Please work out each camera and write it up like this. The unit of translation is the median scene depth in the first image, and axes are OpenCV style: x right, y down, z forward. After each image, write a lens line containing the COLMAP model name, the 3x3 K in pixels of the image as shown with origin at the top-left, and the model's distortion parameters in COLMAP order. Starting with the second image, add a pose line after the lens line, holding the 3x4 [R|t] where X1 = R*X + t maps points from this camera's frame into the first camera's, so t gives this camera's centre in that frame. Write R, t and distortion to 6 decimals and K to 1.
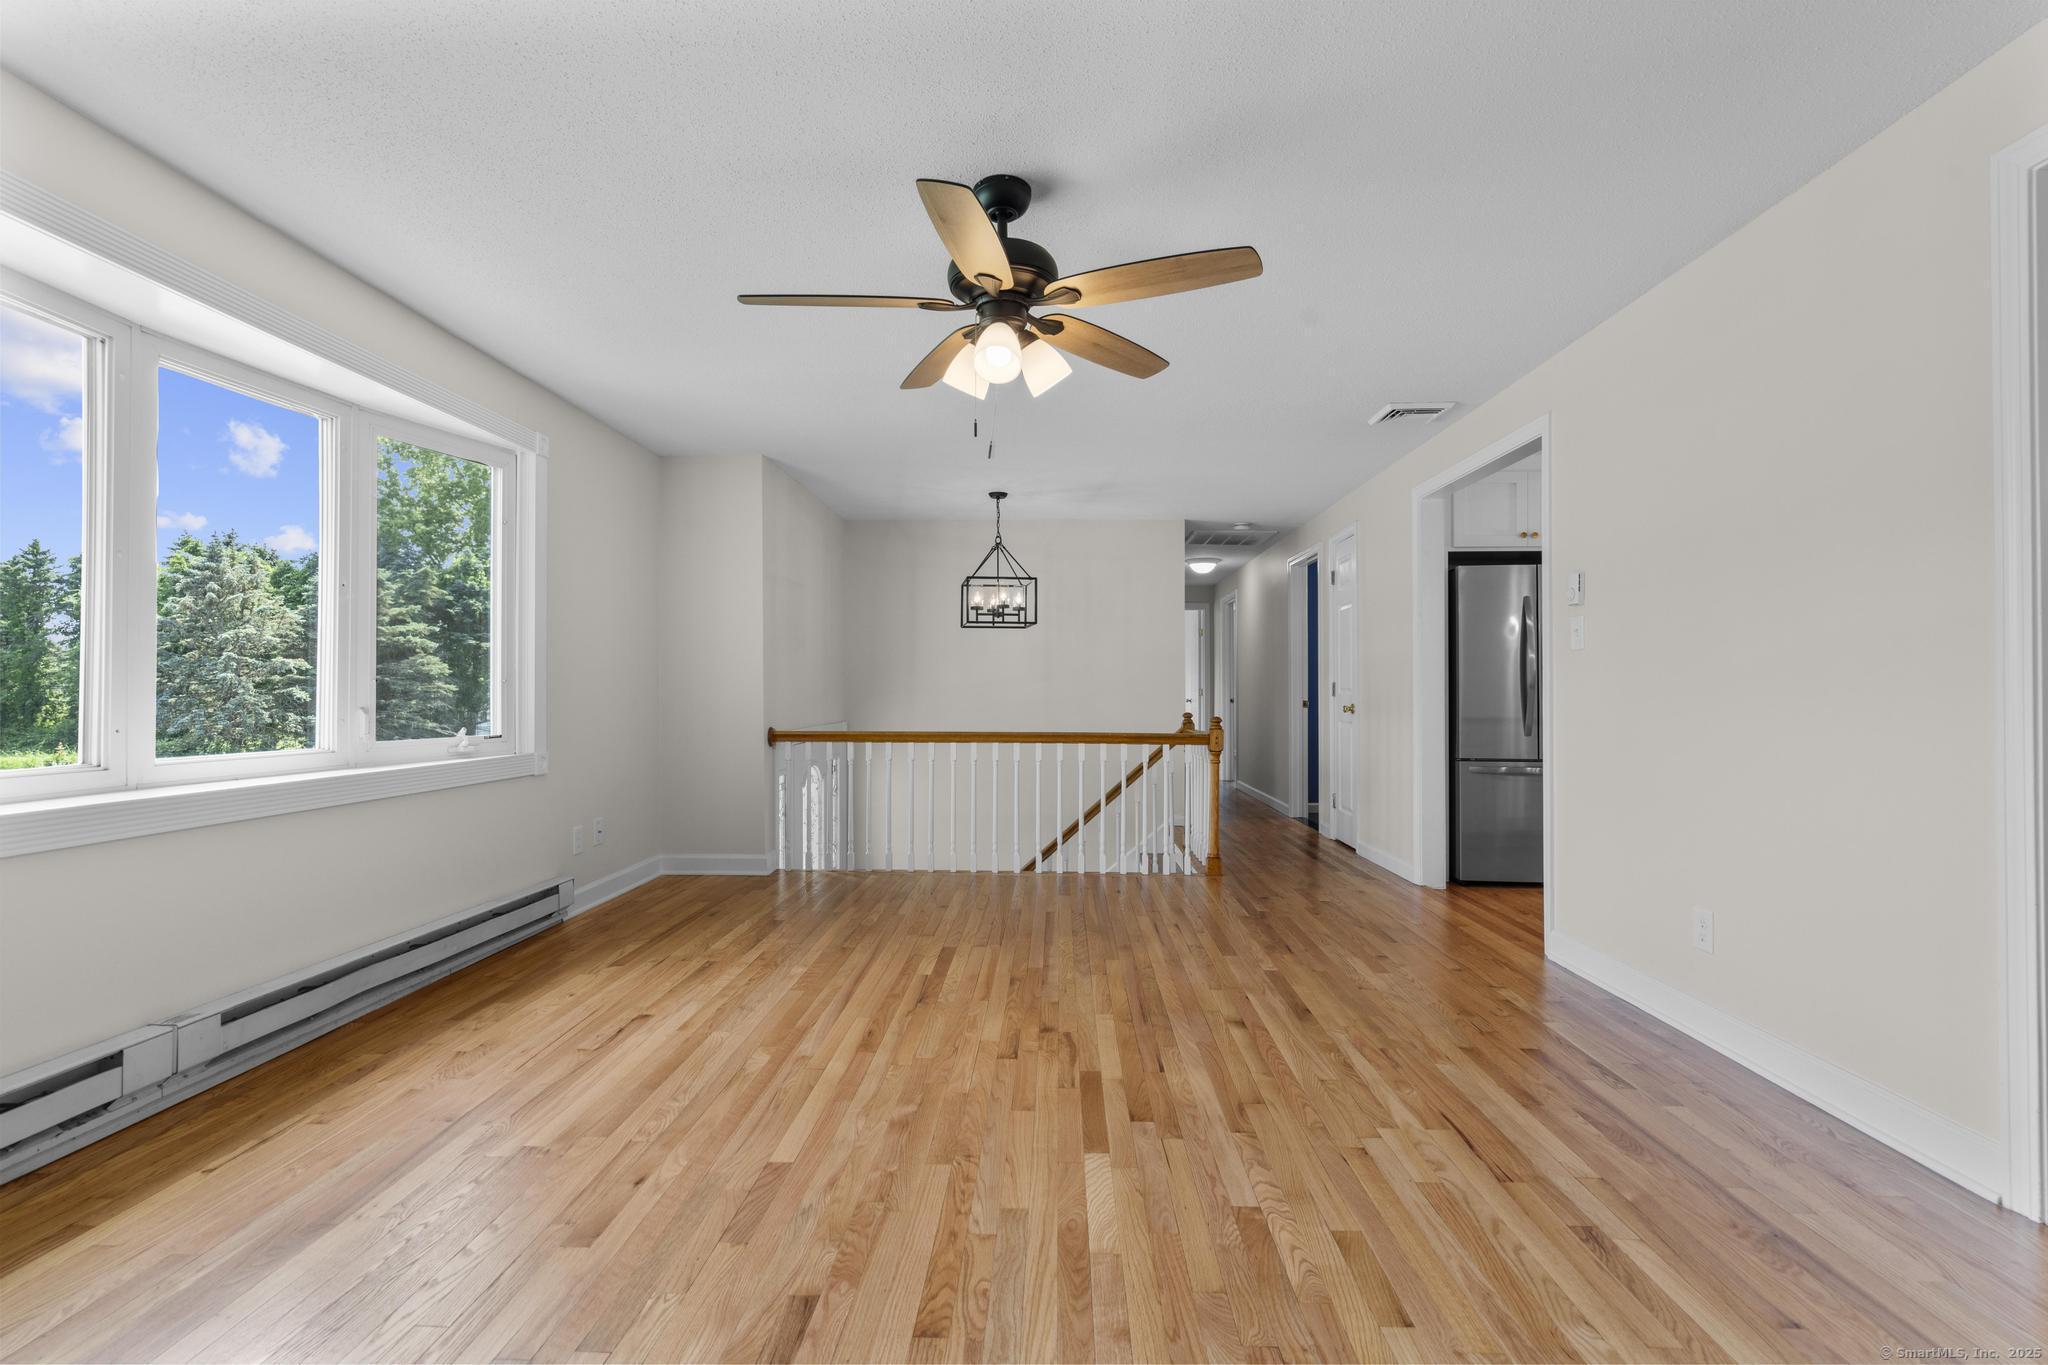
lens RADIAL K [[914.1, 0, 1019.2], [0, 914.1, 696.1], [0, 0, 1]] dist [-0.003729, 0.000352]
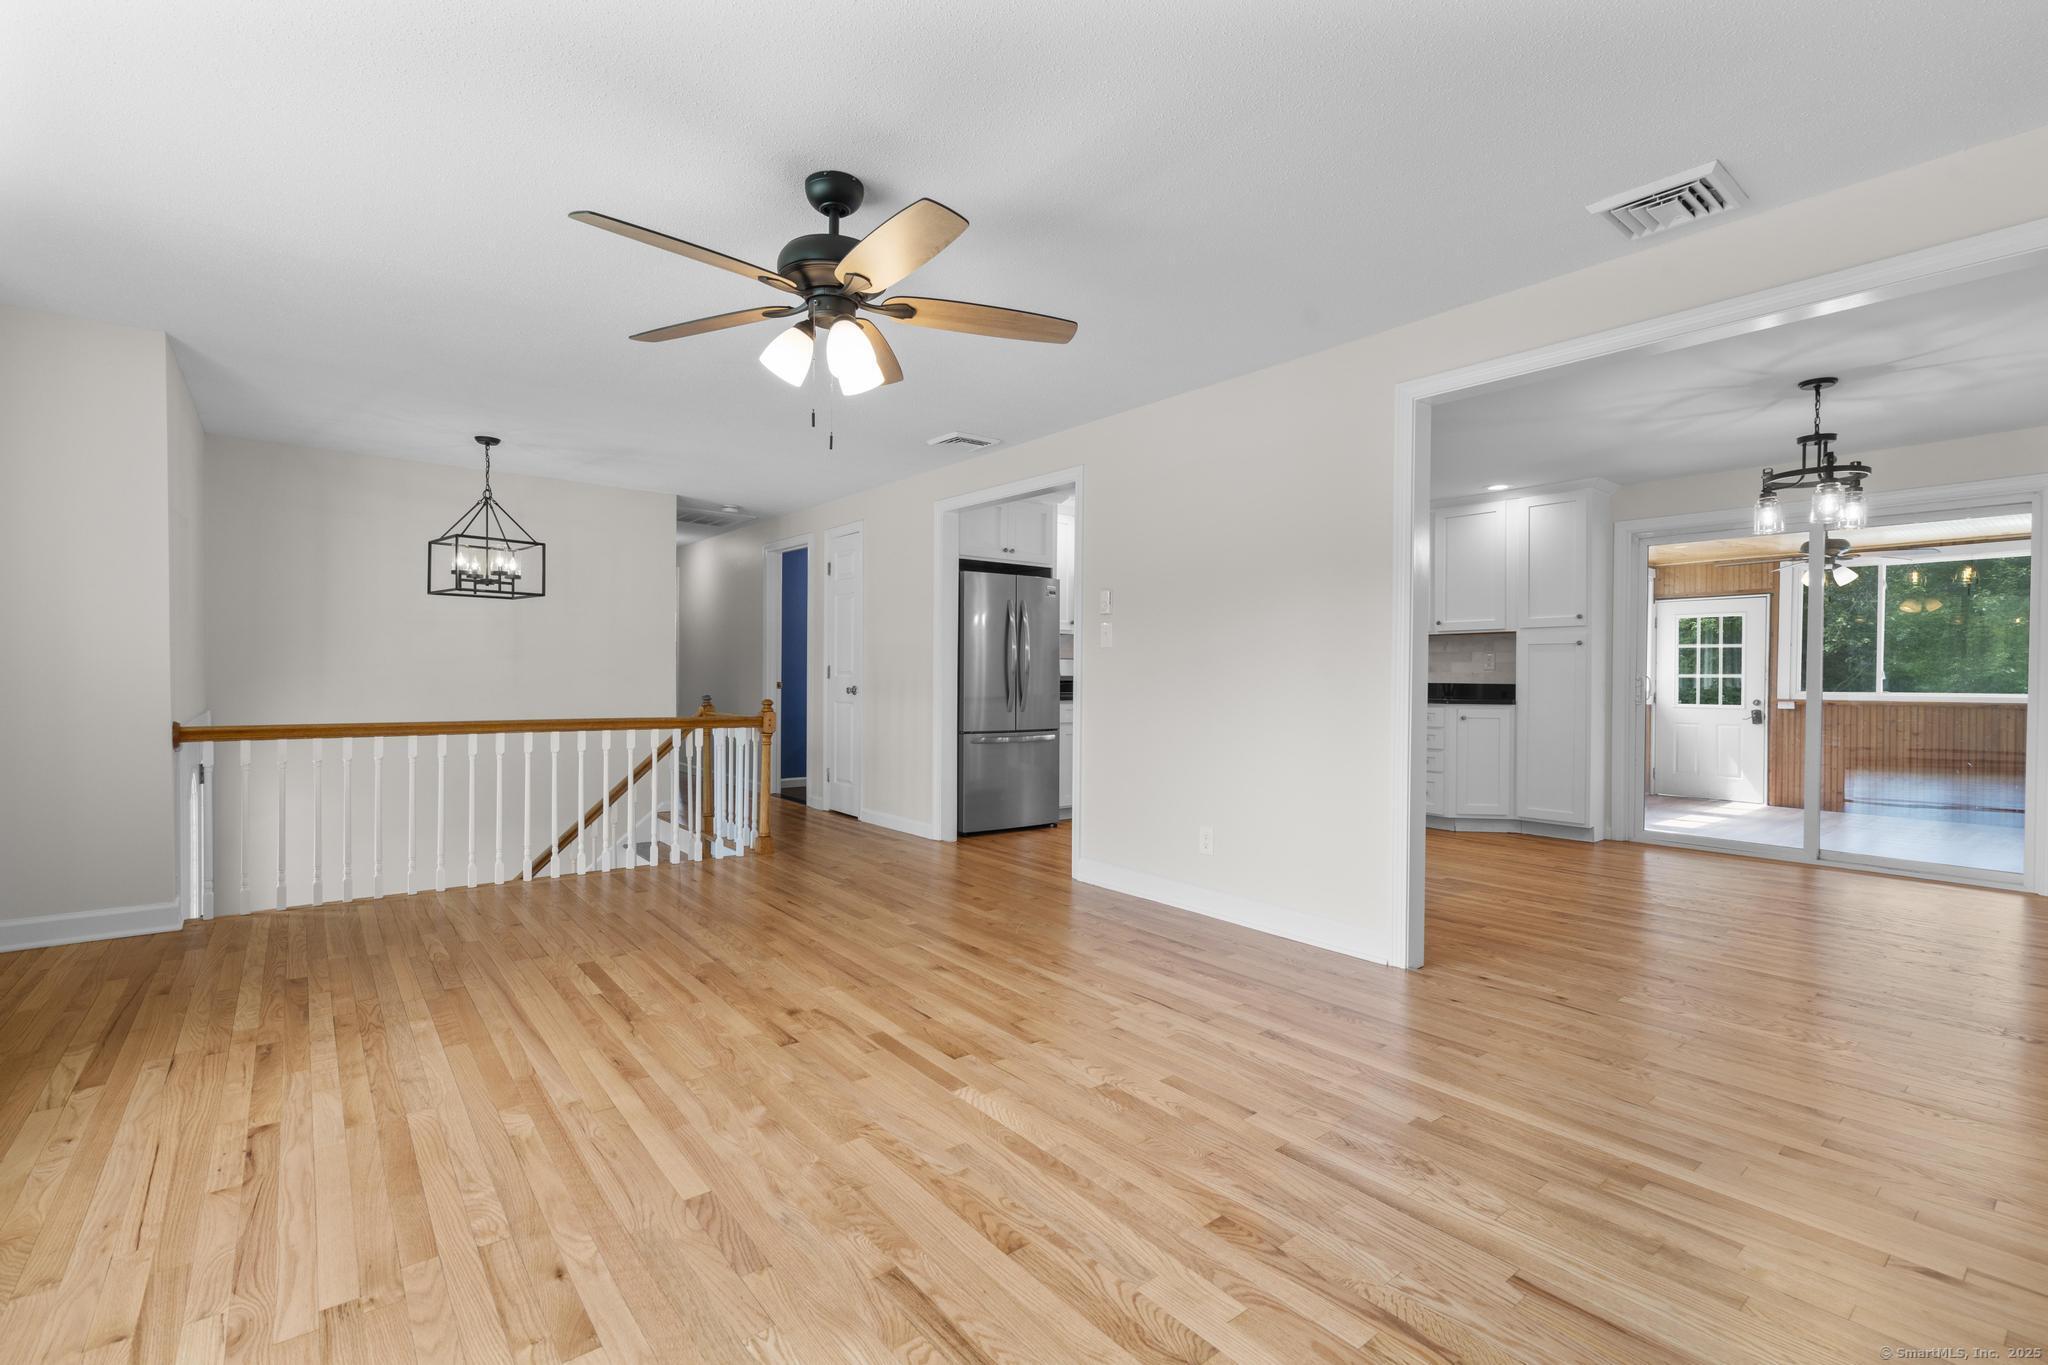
lens RADIAL K [[916.8, 0, 1020.2], [0, 916.8, 683.5], [0, 0, 1]] dist [-0.005648, 0.000989]
pose [[0.756390, -0.001725, 0.654119, -0.417399], [-0.004000, 0.999966, 0.007263, -0.006168], [-0.654109, -0.008110, 0.756357, 0.068864]]
